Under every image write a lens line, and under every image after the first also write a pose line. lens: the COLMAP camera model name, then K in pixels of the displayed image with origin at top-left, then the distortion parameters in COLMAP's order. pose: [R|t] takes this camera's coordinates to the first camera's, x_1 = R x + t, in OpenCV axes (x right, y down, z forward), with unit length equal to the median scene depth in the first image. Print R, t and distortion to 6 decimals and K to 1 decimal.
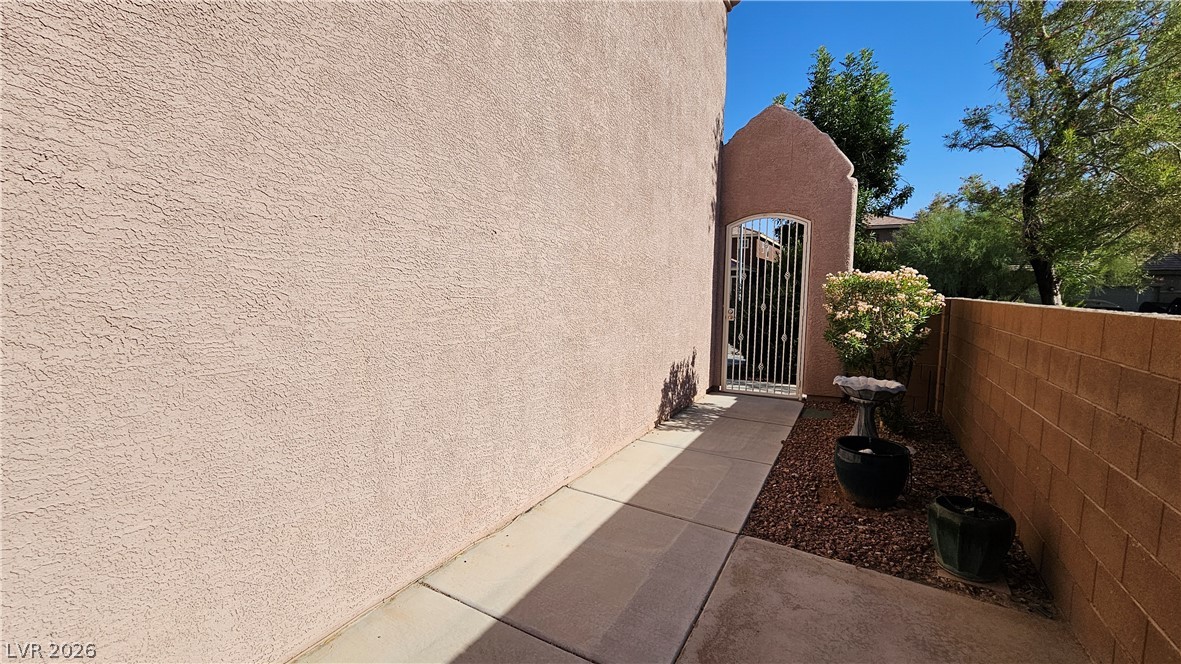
lens RADIAL K [[484.5, 0, 589.4], [0, 484.5, 332.5], [0, 0, 1]] dist [-0.002042, 0.000239]
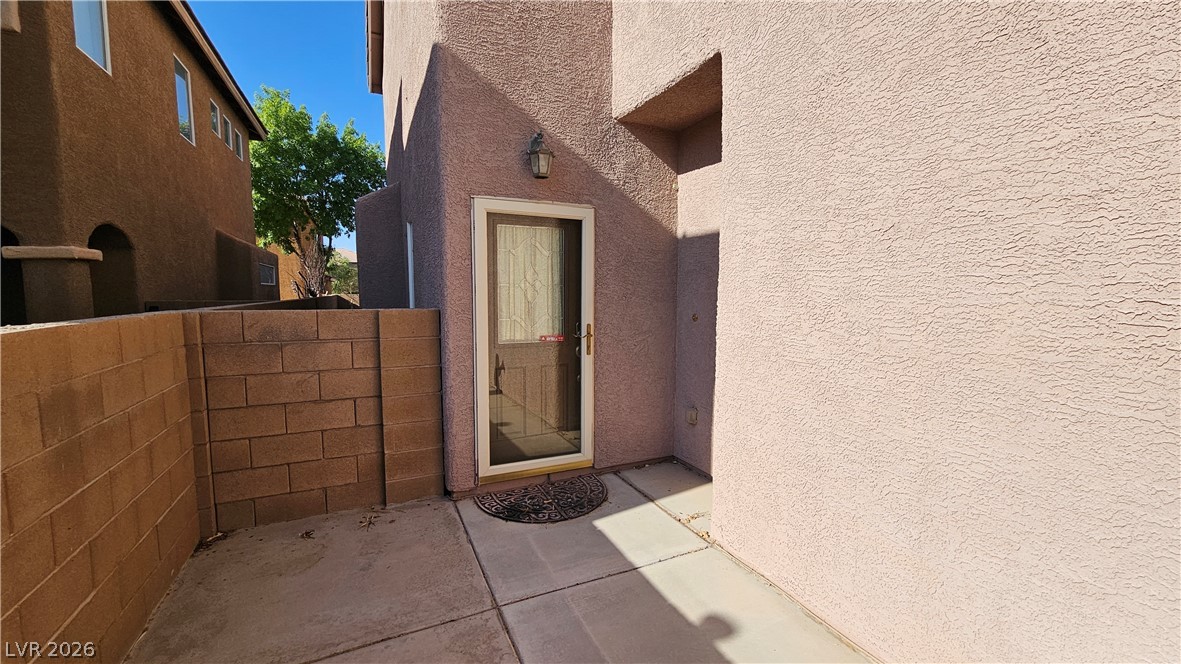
lens RADIAL K [[484.5, 0, 590.9], [0, 484.5, 334.3], [0, 0, 1]] dist [-0.002042, 0.000239]
pose [[-0.586200, 0.063804, -0.807650, 0.566629], [-0.079300, 0.987588, 0.135576, -0.107867], [0.806276, 0.143522, -0.573865, 1.050264]]
